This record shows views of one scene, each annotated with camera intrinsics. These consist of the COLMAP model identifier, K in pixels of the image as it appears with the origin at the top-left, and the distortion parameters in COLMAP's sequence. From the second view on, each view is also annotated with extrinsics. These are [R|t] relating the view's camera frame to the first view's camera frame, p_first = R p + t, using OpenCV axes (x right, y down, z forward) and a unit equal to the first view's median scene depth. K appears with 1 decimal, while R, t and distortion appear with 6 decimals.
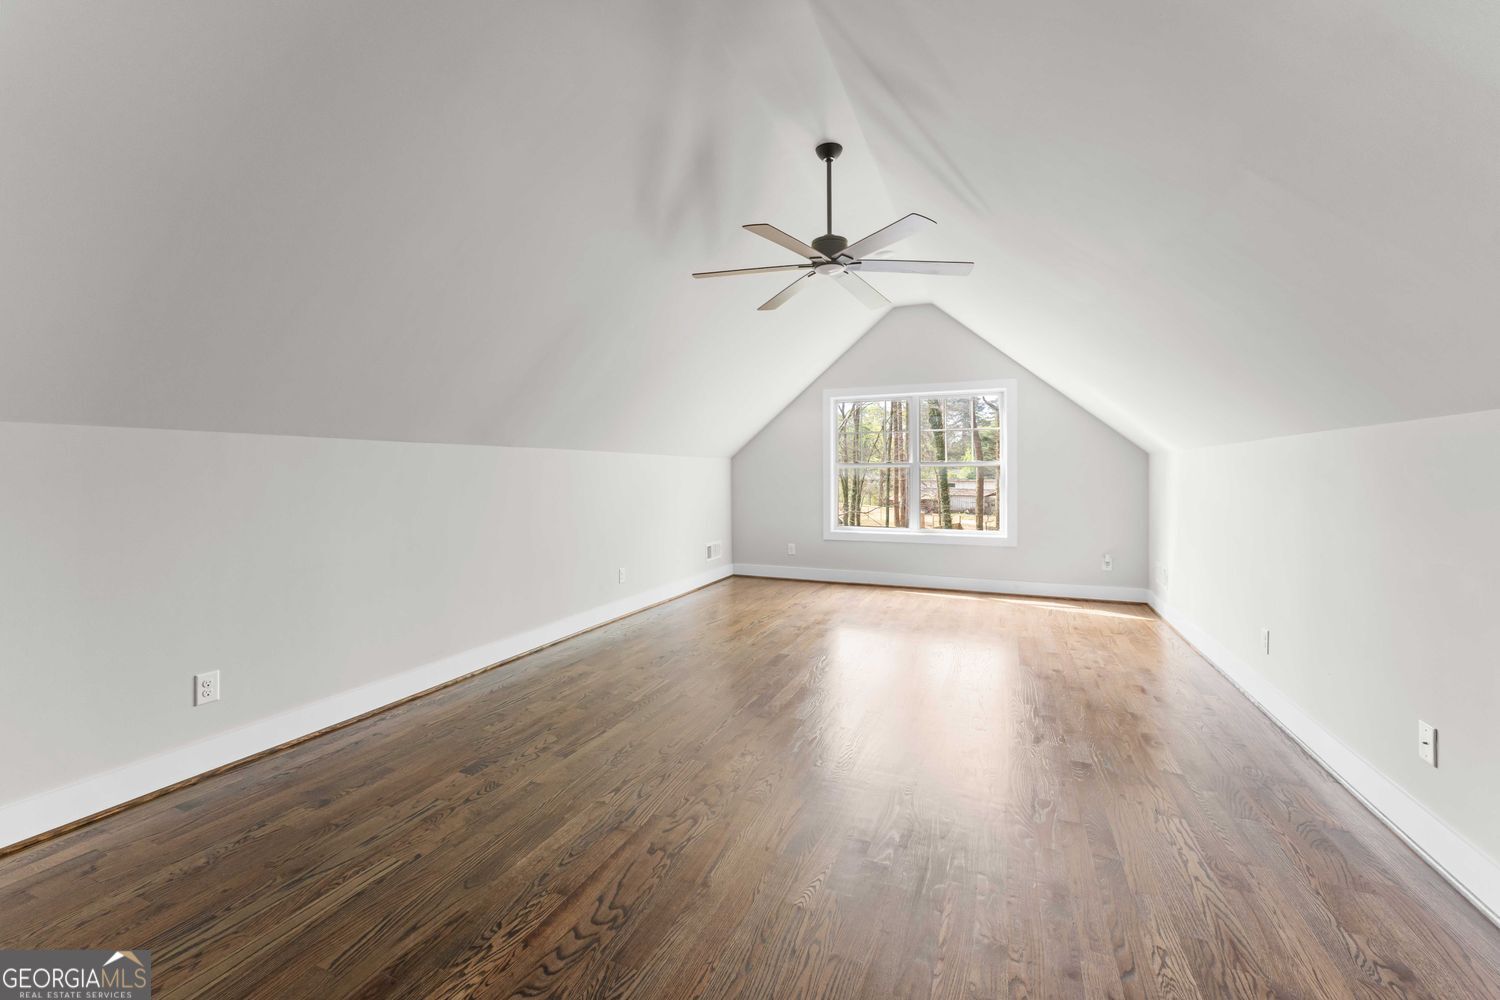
lens RADIAL K [[601.9, 0, 753.4], [0, 601.9, 484.3], [0, 0, 1]] dist [0.002579, -0.000072]
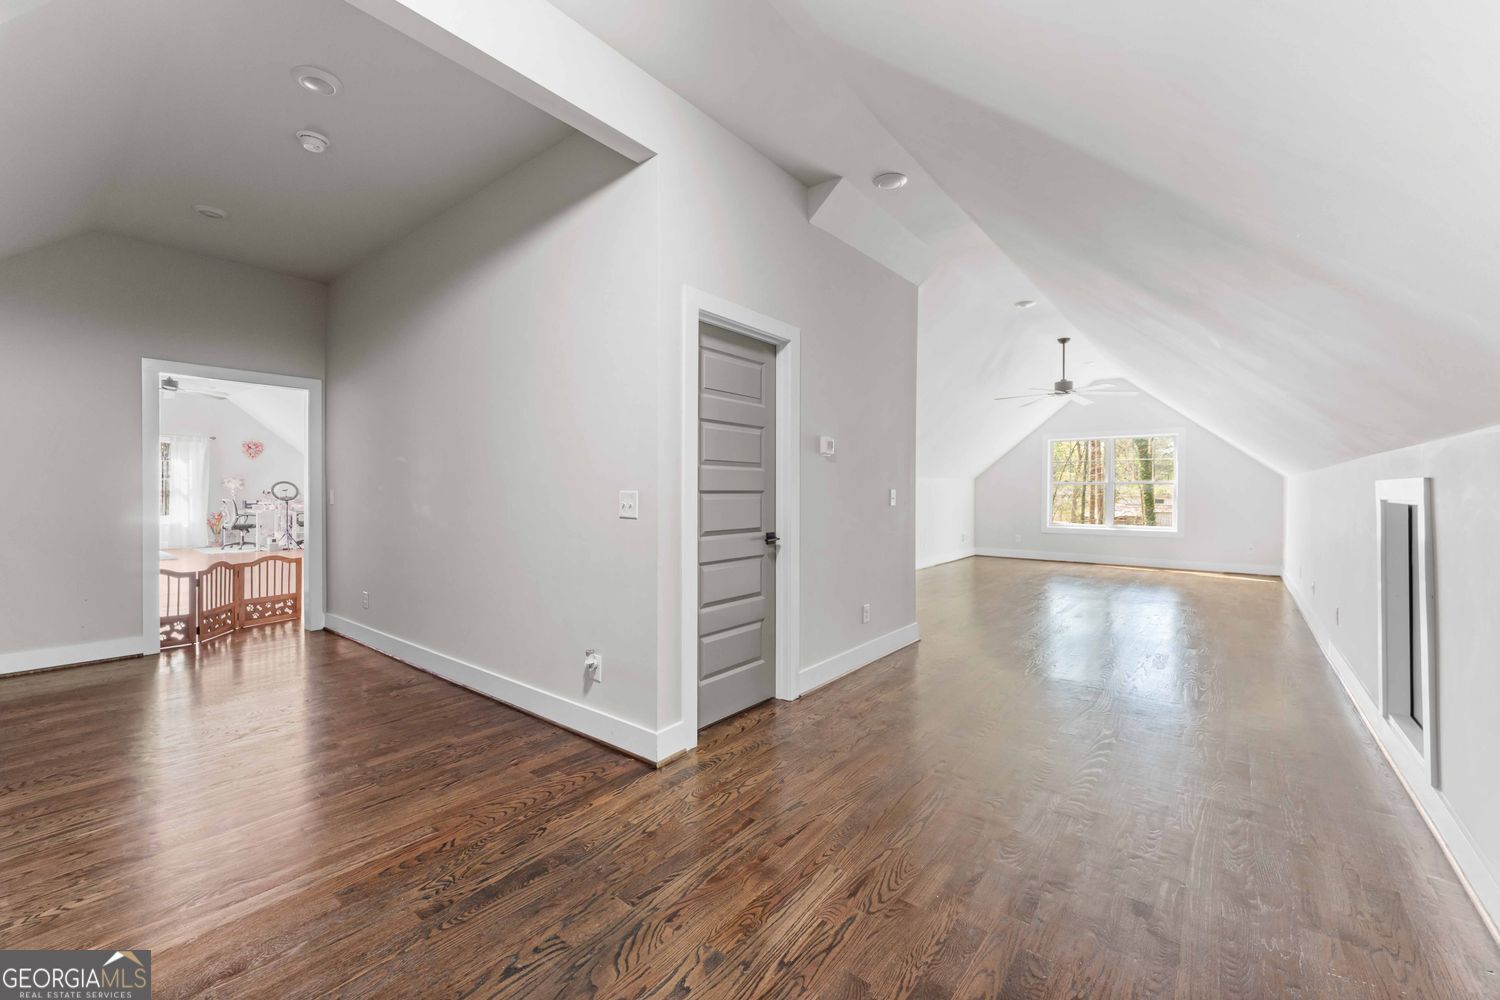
lens RADIAL K [[601.9, 0, 741.6], [0, 601.9, 503.6], [0, 0, 1]] dist [0.002579, -0.000072]
pose [[0.957214, 0.012452, -0.289112, -0.029106], [-0.009763, 0.999895, 0.010742, 0.001542], [0.289215, -0.007460, 0.957235, -0.117258]]
